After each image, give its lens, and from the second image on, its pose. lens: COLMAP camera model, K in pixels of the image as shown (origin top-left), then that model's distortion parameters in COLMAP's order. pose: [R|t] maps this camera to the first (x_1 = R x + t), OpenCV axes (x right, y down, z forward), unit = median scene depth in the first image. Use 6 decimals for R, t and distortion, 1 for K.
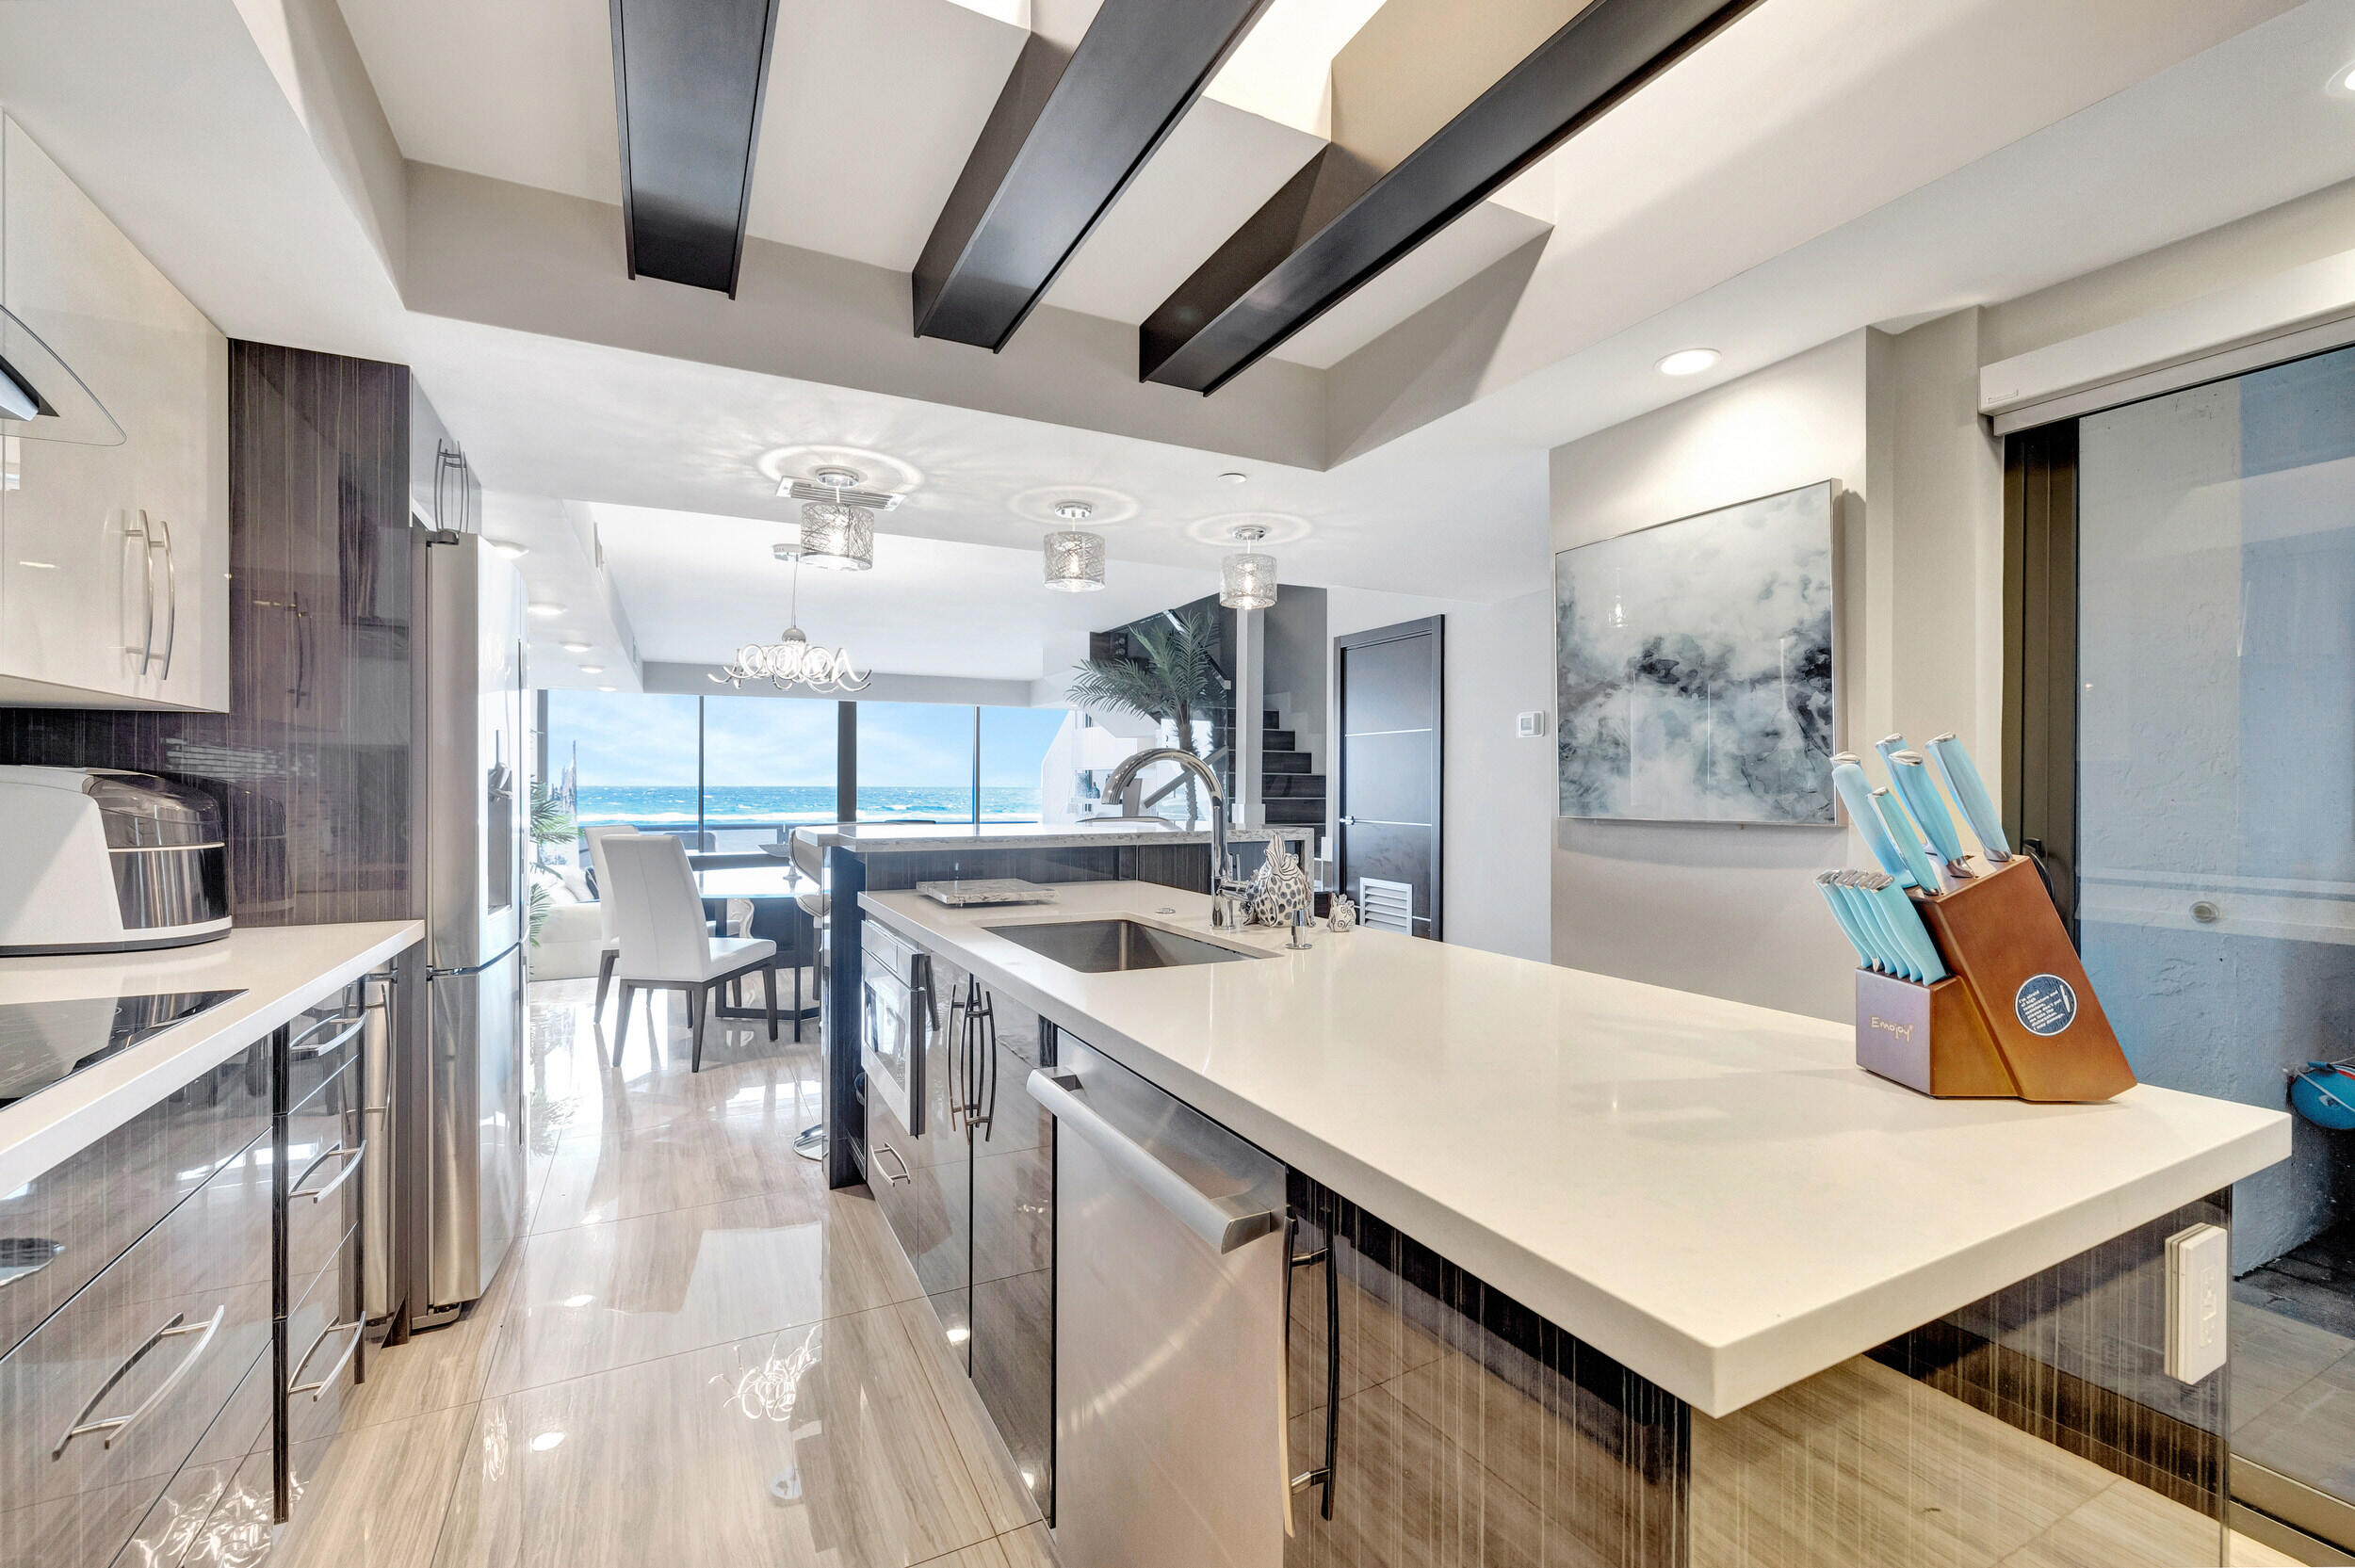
lens RADIAL K [[991.2, 0, 1168.1], [0, 991.2, 787.7], [0, 0, 1]] dist [0.005501, -0.000986]
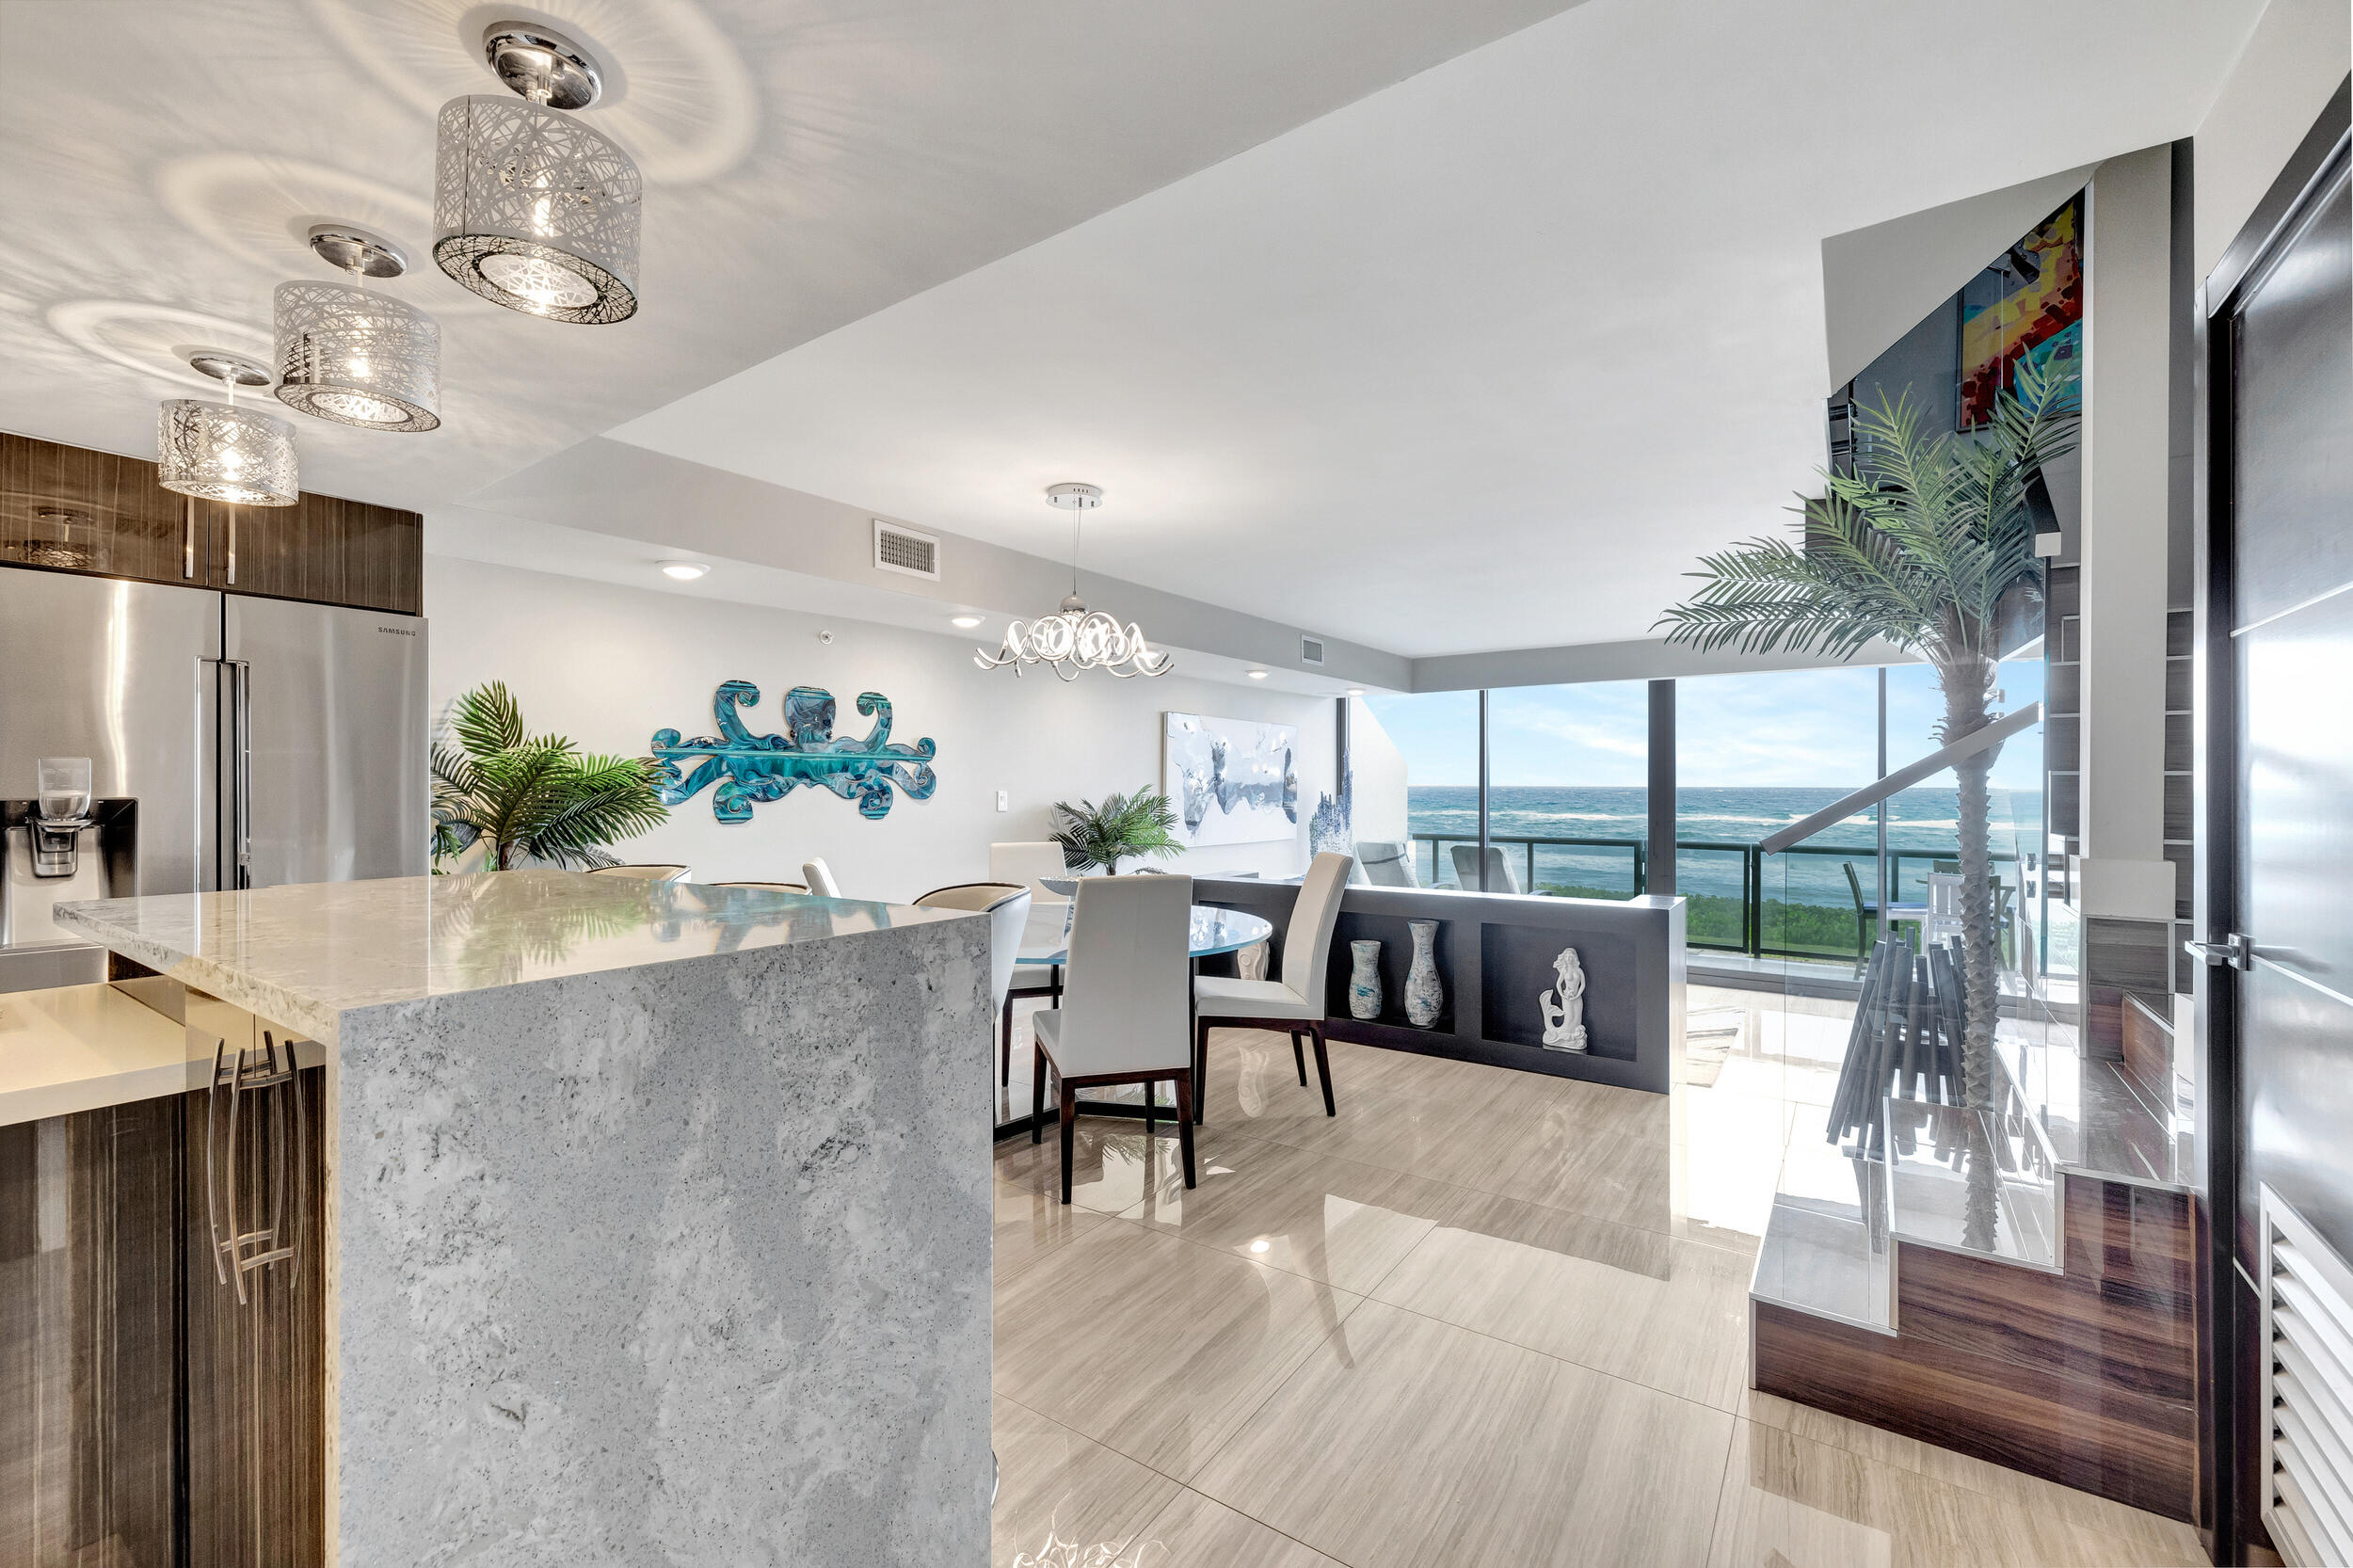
lens RADIAL K [[990.5, 0, 1159.3], [0, 990.5, 786.1], [0, 0, 1]] dist [0.005501, -0.000986]
pose [[0.457997, -0.001117, -0.888953, 0.640131], [0.000480, 0.999999, -0.001009, -0.027302], [0.888953, 0.000035, 0.457998, 1.414775]]
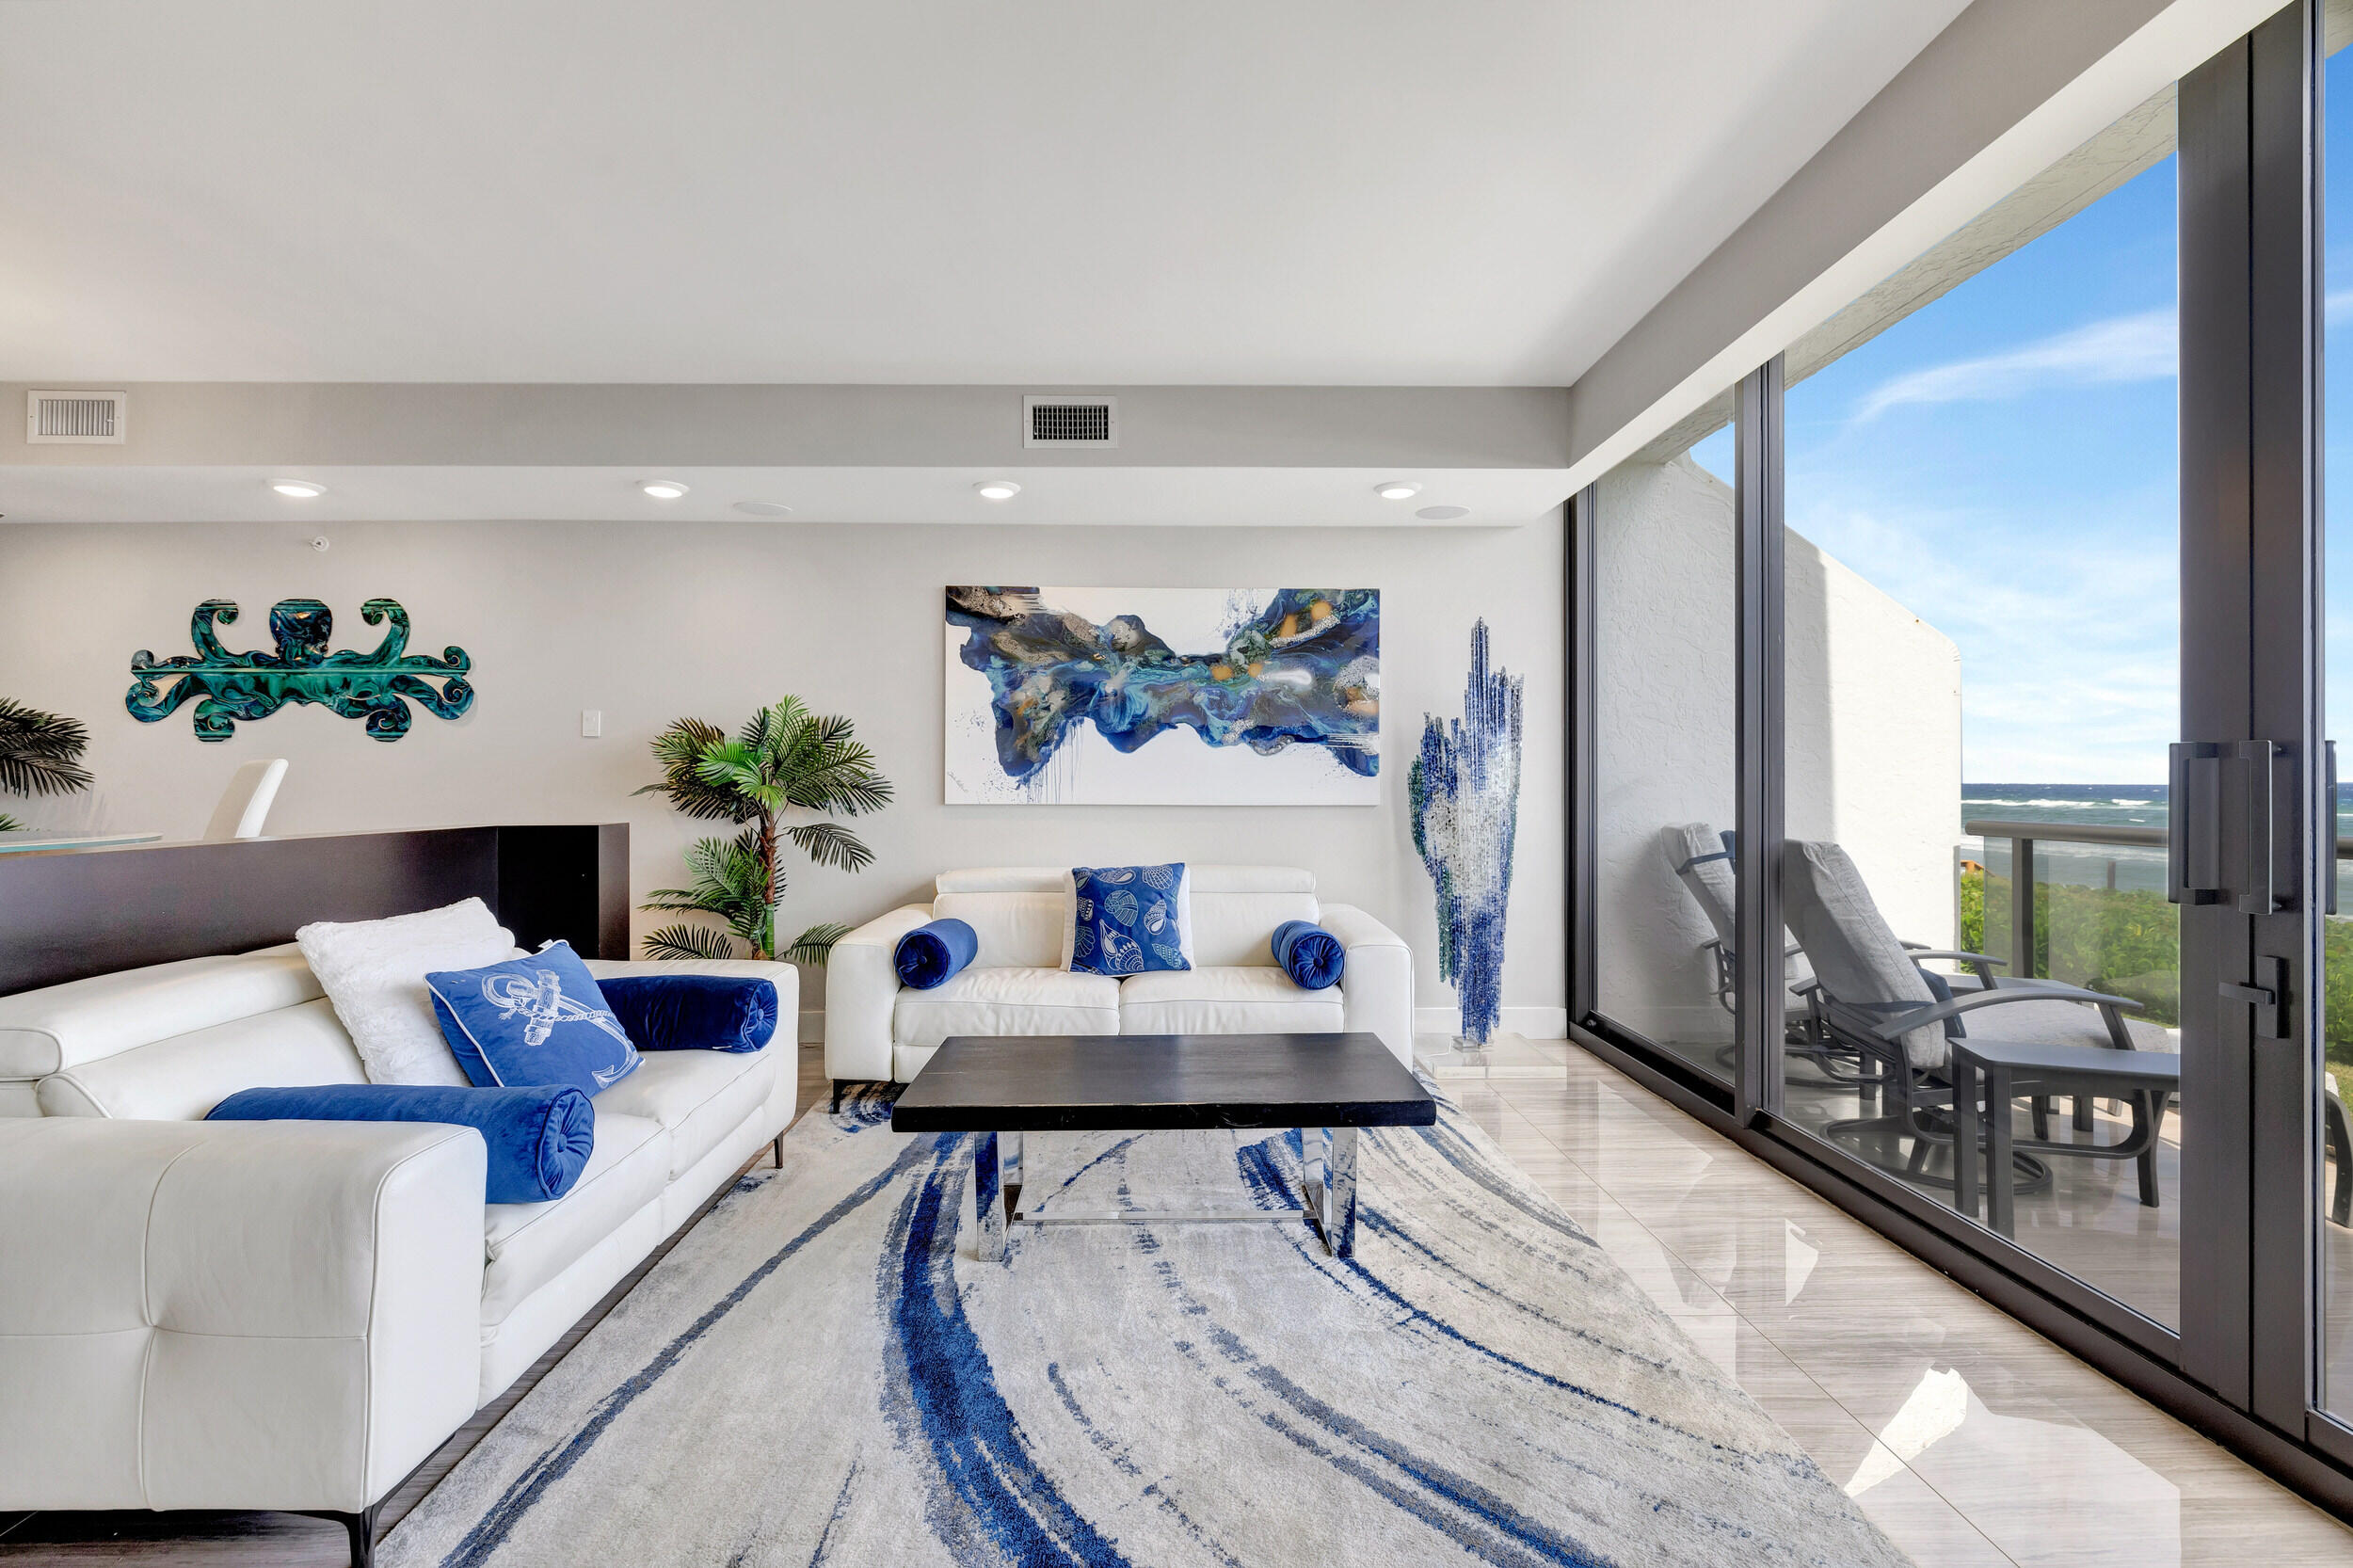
lens RADIAL K [[990.5, 0, 1180.8], [0, 990.5, 789.2], [0, 0, 1]] dist [0.005501, -0.000986]
pose [[-0.427611, -0.016843, -0.903806, -0.455872], [0.000455, 0.999822, -0.018847, 0.168985], [0.903963, -0.008471, -0.427527, 4.017337]]
